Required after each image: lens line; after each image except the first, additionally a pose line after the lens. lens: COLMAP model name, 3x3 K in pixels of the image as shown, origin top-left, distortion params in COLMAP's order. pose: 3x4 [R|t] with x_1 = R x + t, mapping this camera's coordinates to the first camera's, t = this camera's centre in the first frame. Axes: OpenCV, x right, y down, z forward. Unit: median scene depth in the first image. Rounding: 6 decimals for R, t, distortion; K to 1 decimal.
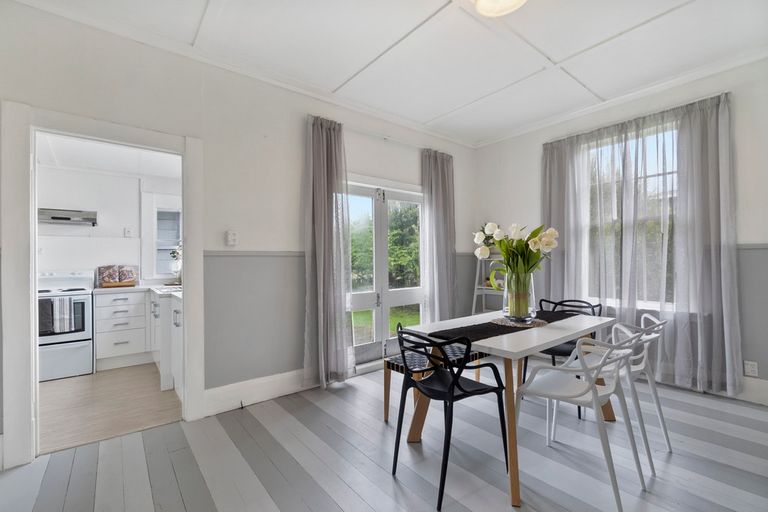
lens RADIAL K [[334.3, 0, 379.7], [0, 334.3, 253.2], [0, 0, 1]] dist [-0.000271, -0.000149]
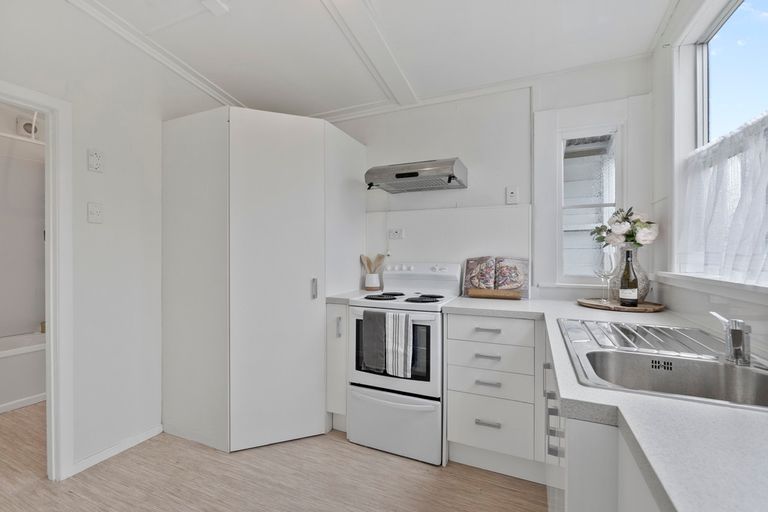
lens RADIAL K [[334.3, 0, 379.7], [0, 334.3, 253.2], [0, 0, 1]] dist [-0.000271, -0.000149]
pose [[0.452836, 0.009179, -0.891547, -0.418735], [0.003435, 0.999922, 0.012040, 0.025067], [0.891587, -0.008515, 0.452769, 0.640419]]
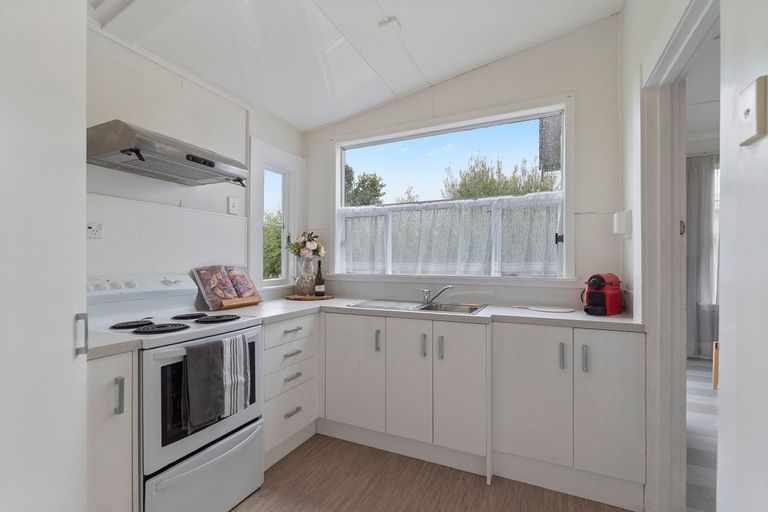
lens RADIAL K [[345.2, 0, 384.0], [0, 345.2, 256.0], [0, 0, 1]] dist [-0.000878, -0.000084]
pose [[0.894170, 0.021310, 0.447219, -0.869489], [-0.017183, 0.999764, -0.013284, 0.025550], [-0.447397, 0.004193, 0.894326, 0.435420]]
